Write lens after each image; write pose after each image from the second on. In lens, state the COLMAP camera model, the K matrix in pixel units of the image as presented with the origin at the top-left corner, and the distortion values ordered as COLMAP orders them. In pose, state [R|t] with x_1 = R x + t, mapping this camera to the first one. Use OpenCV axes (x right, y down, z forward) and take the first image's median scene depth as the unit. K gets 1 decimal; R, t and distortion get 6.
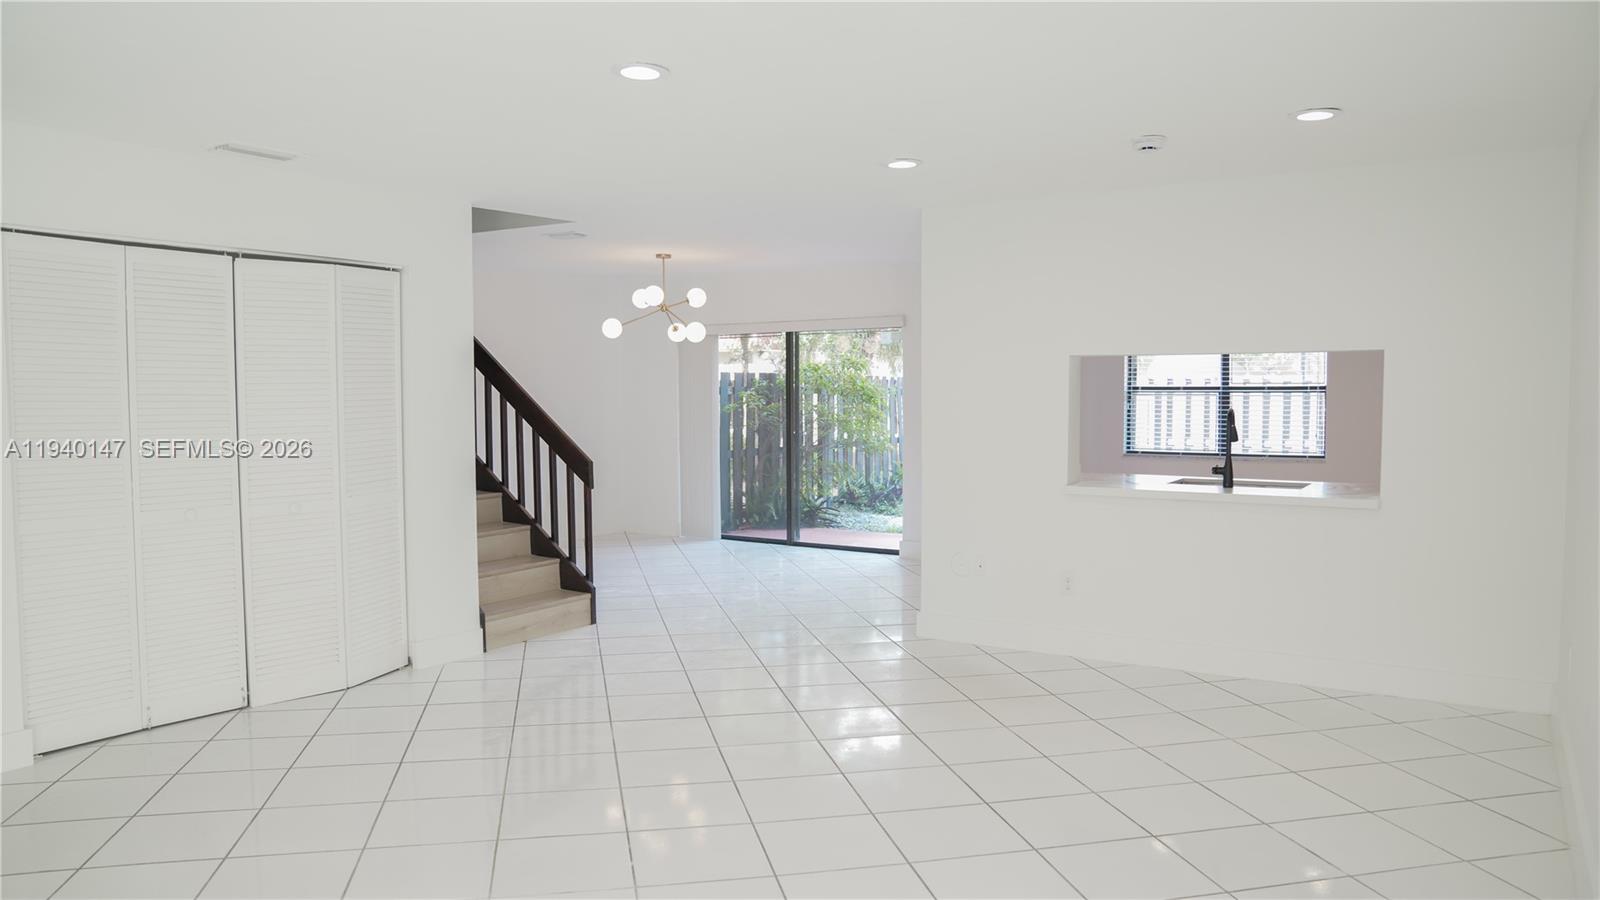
lens RADIAL K [[1108.0, 0, 800.0], [0, 1108.0, 450.0], [0, 0, 1]] dist [-0.136193, 0.101569]
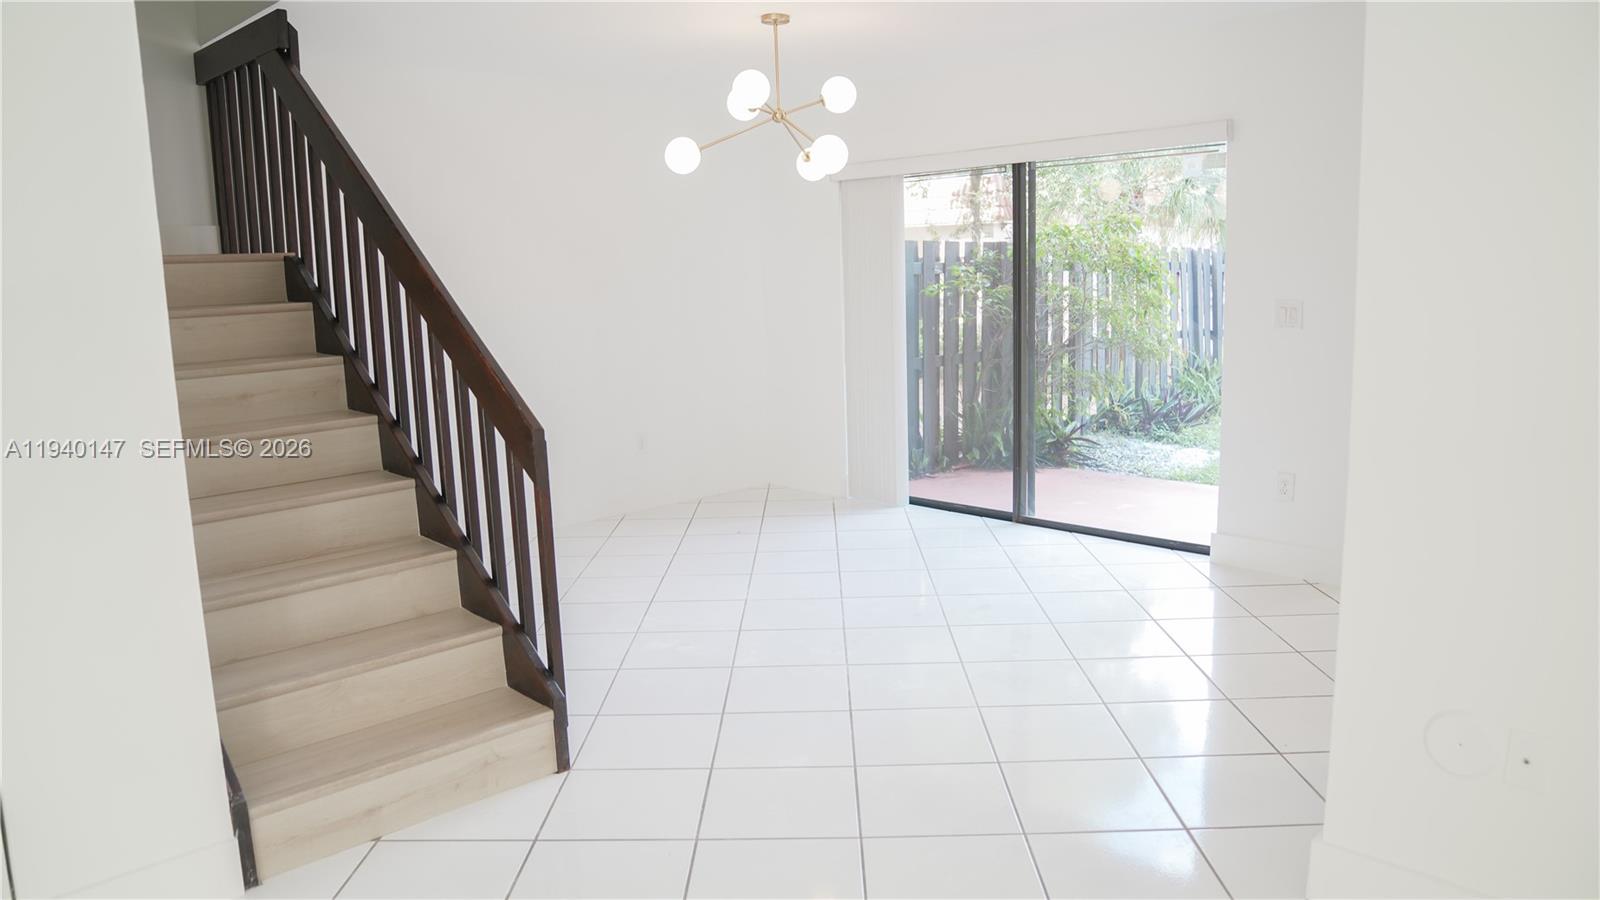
lens RADIAL K [[1111.8, 0, 800.0], [0, 1111.8, 450.0], [0, 0, 1]] dist [-0.137594, 0.099136]
pose [[0.974852, 0.013775, -0.222429, 0.009880], [0.009870, 0.994440, 0.104840, -0.019953], [0.222636, -0.104399, 0.969296, 0.434357]]
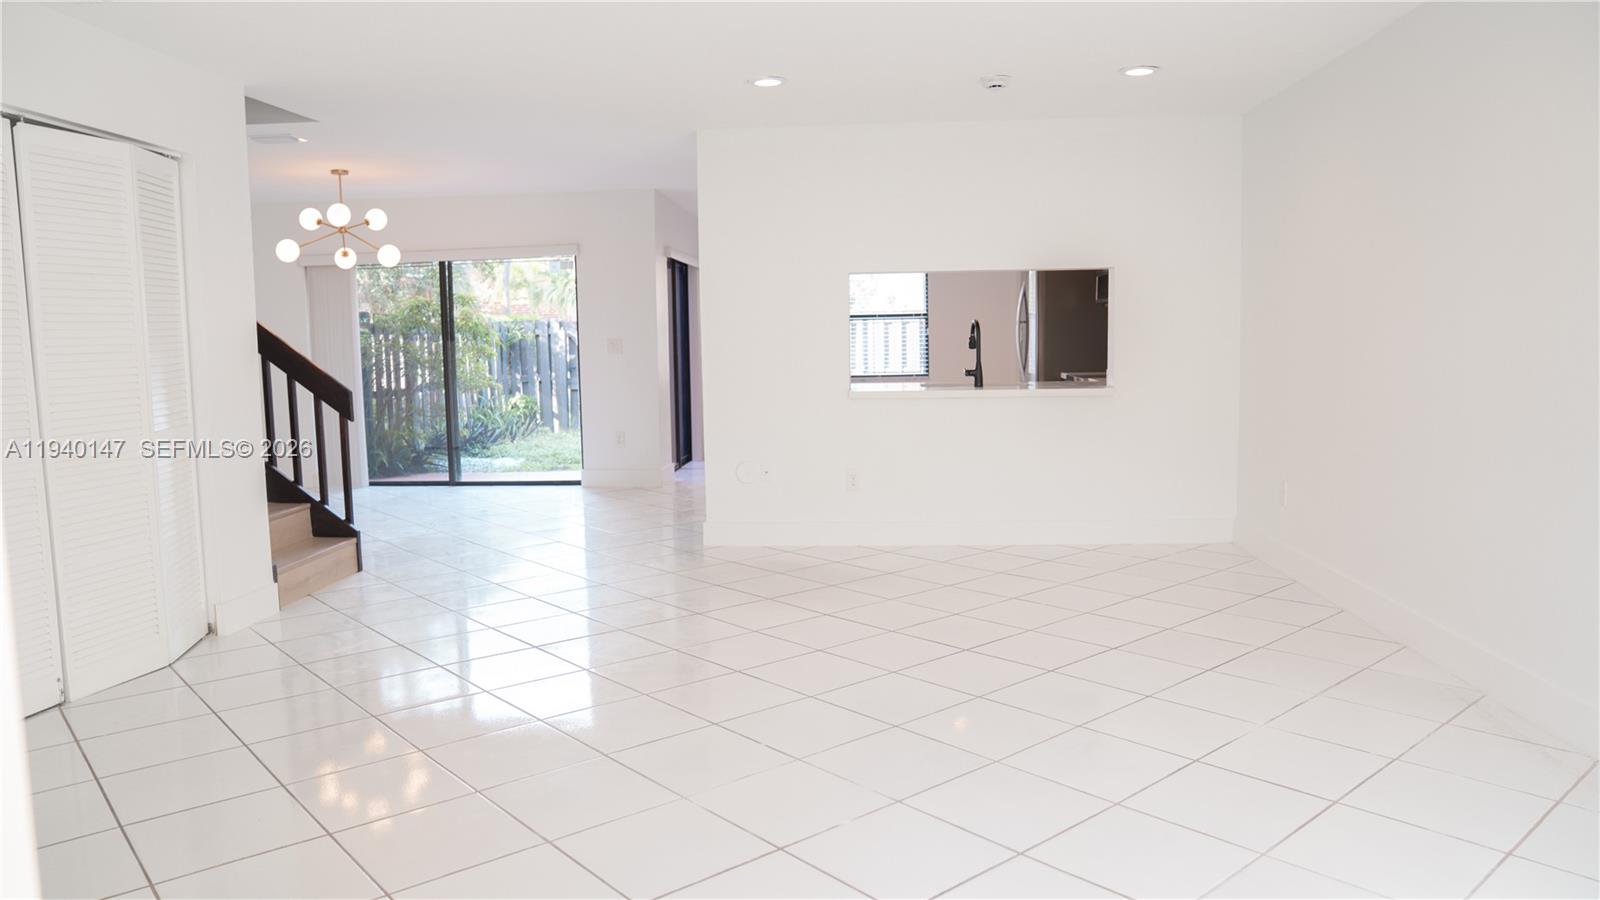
lens RADIAL K [[1108.0, 0, 800.0], [0, 1108.0, 450.0], [0, 0, 1]] dist [-0.136193, 0.101569]
pose [[0.875510, -0.061753, 0.479238, -0.218176], [0.041342, 0.997736, 0.053039, 0.019527], [-0.481428, -0.026623, 0.876081, 0.034086]]
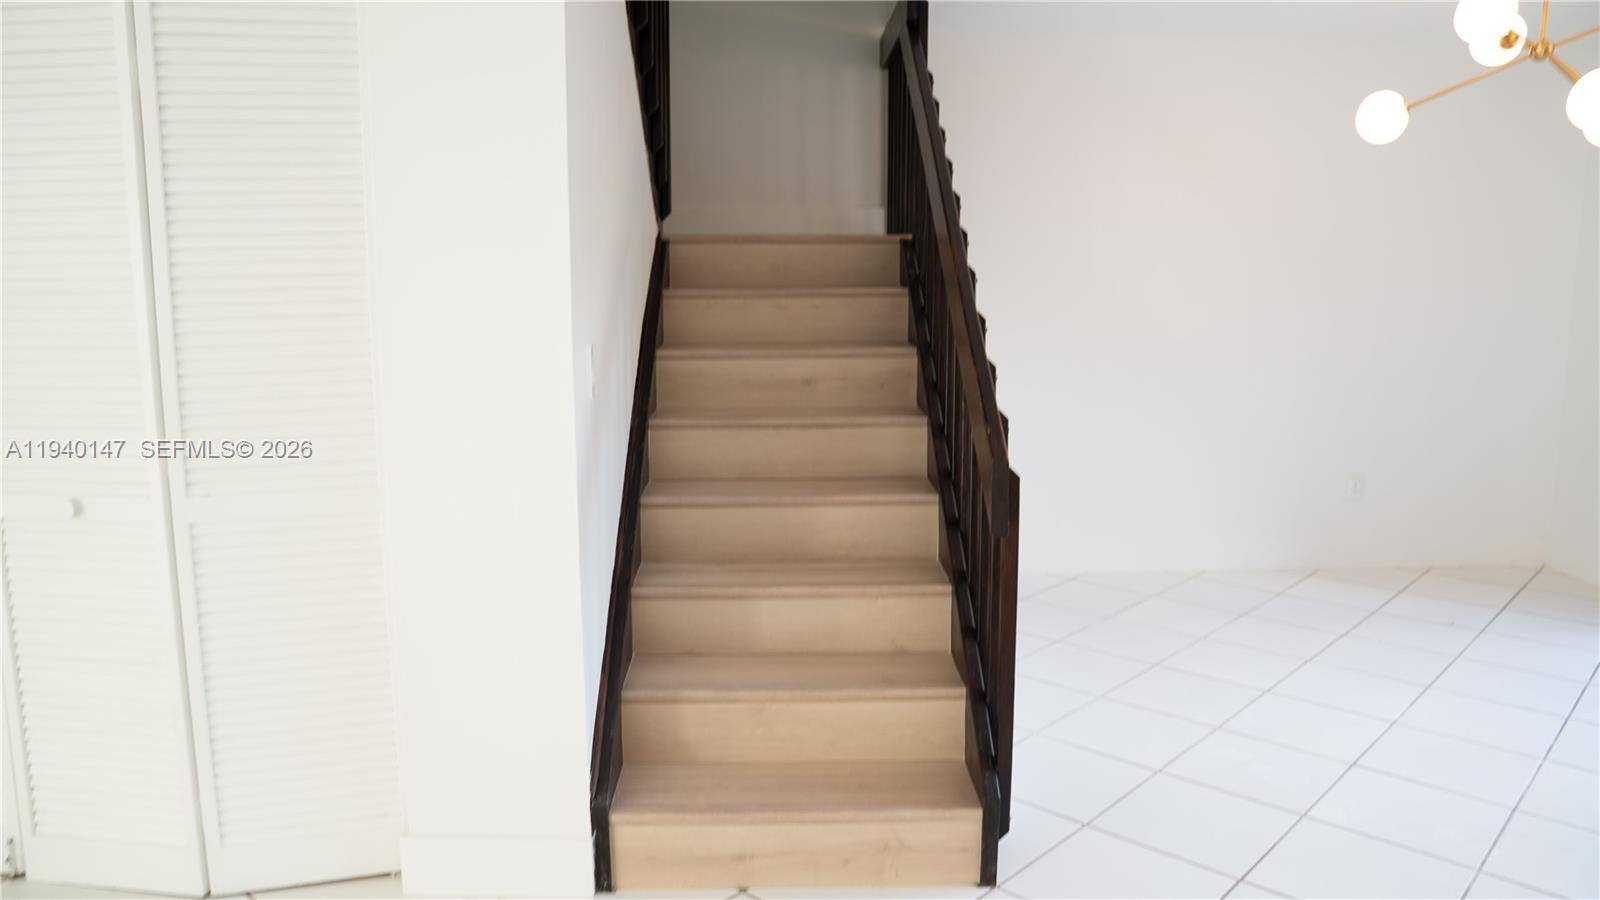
lens RADIAL K [[1108.0, 0, 800.0], [0, 1108.0, 450.0], [0, 0, 1]] dist [-0.136193, 0.101569]
pose [[0.557968, 0.132430, -0.819228, 0.045972], [-0.049566, 0.990741, 0.126397, -0.025473], [0.828381, -0.029920, 0.559365, 0.553922]]
